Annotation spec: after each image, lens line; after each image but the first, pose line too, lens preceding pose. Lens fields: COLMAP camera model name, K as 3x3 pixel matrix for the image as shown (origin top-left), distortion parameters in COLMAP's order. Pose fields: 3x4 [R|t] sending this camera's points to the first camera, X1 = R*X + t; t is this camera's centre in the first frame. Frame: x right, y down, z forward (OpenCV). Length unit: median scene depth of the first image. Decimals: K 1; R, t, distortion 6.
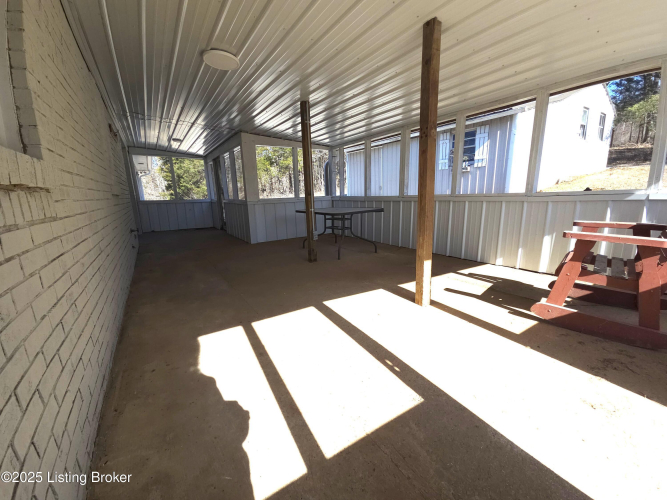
lens RADIAL K [[270.5, 0, 331.4], [0, 270.5, 252.4], [0, 0, 1]] dist [0.000955, -0.000478]
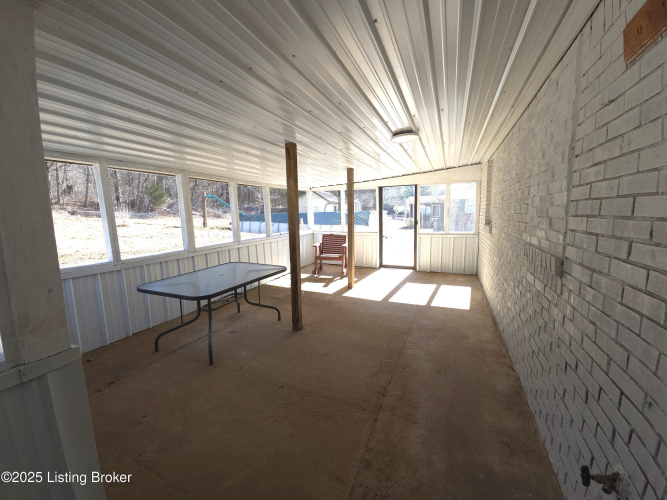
lens RADIAL K [[270.5, 0, 331.4], [0, 270.5, 252.4], [0, 0, 1]] dist [0.000955, -0.000478]
pose [[-0.540258, -0.079073, 0.837776, -1.059352], [0.219141, 0.948004, 0.230795, -0.471553], [-0.812464, 0.308280, -0.494839, 1.673203]]
